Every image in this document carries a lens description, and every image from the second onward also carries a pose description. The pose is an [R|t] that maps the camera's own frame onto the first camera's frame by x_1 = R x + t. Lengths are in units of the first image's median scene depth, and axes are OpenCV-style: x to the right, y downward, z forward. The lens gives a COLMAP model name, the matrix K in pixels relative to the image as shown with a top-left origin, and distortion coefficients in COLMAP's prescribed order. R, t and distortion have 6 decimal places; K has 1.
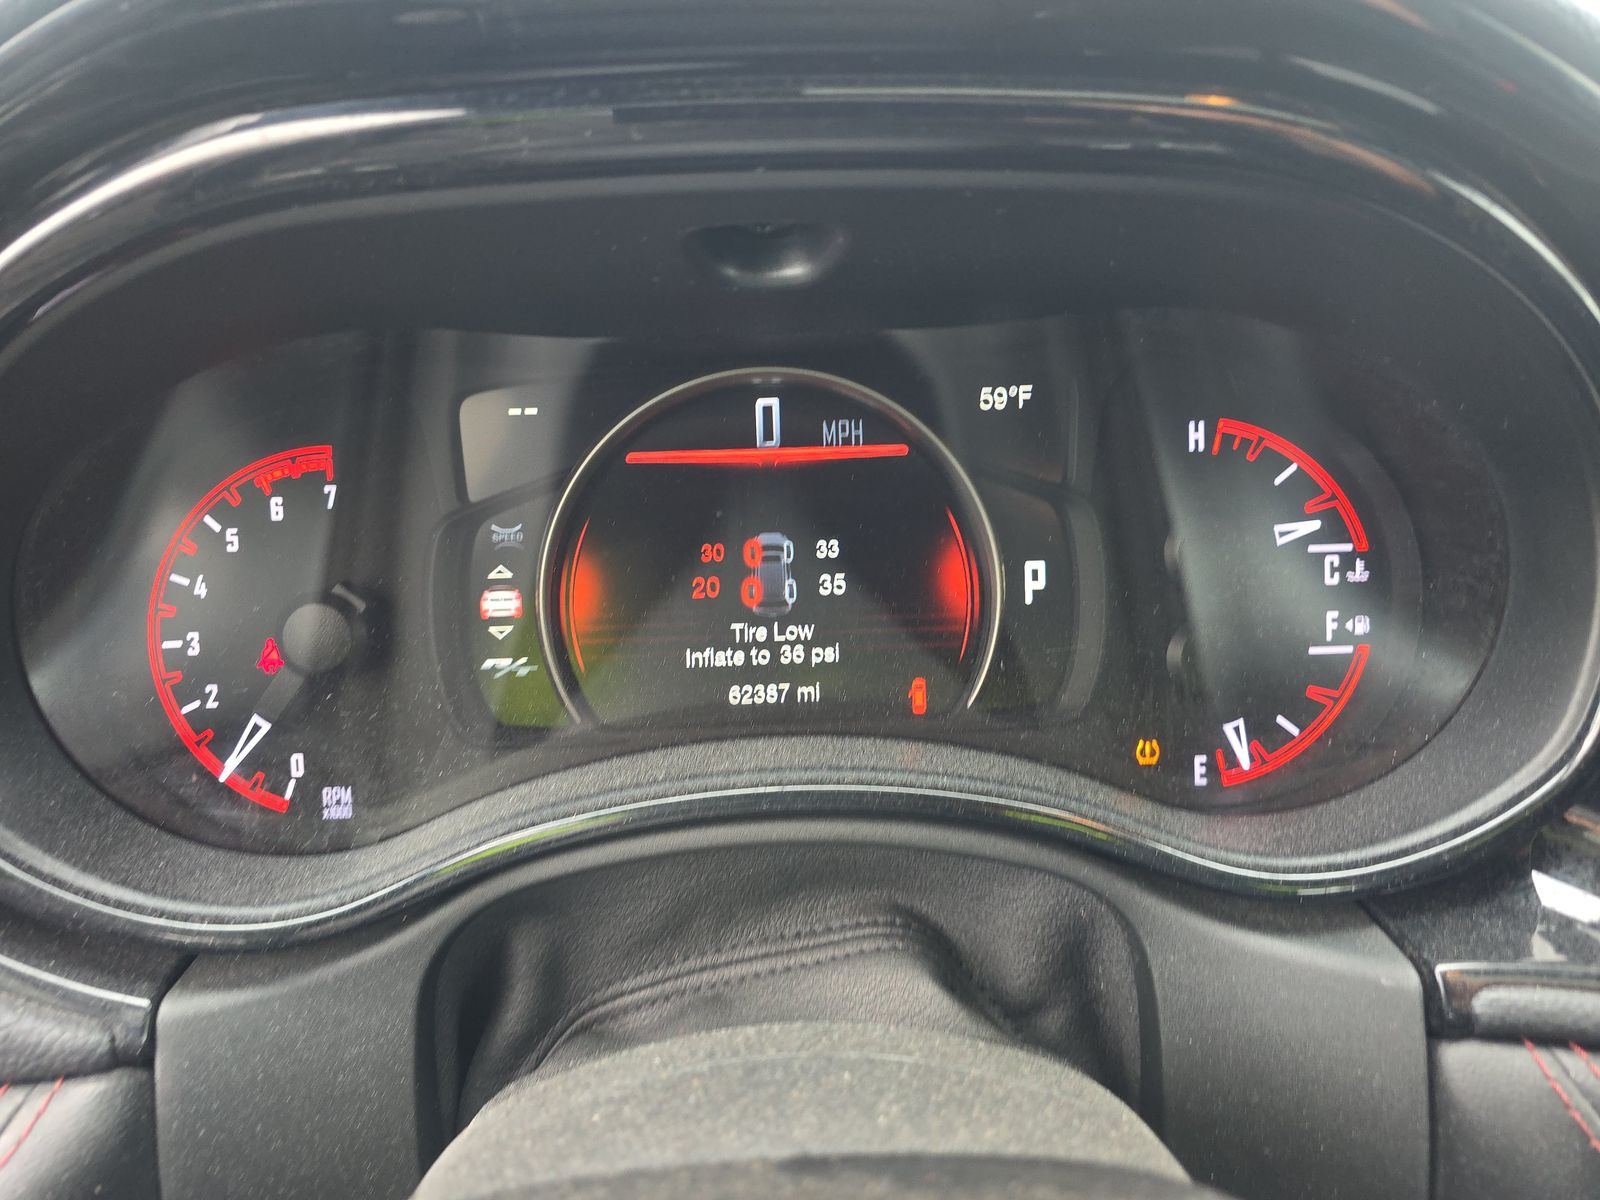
lens RADIAL K [[1081.7, 0, 796.1], [0, 1081.7, 609.2], [0, 0, 1]] dist [0.056100, -0.050634]
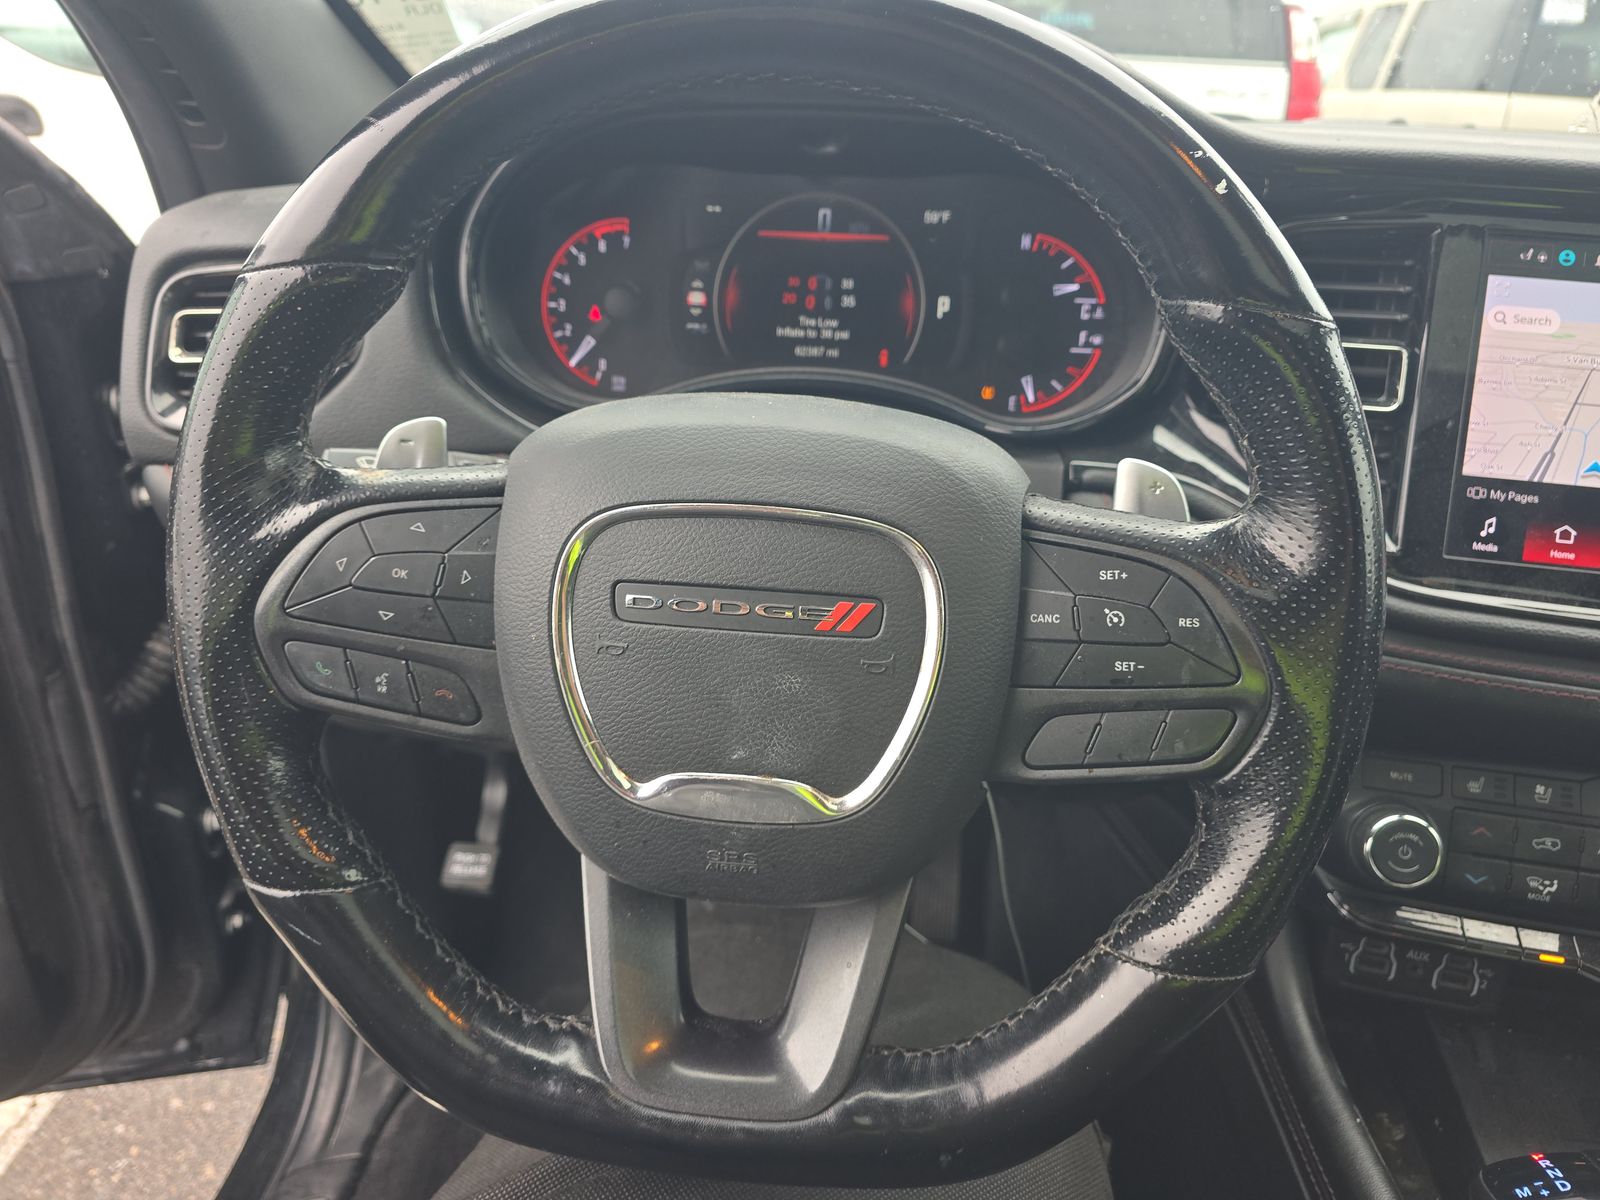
lens RADIAL K [[1081.7, 0, 800.5], [0, 1081.7, 586.8], [0, 0, 1]] dist [0.056100, -0.050634]
pose [[0.992074, 0.092683, -0.084846, 0.175279], [-0.085238, 0.992509, 0.087527, 0.358117], [0.092322, -0.079601, 0.992542, -1.187347]]
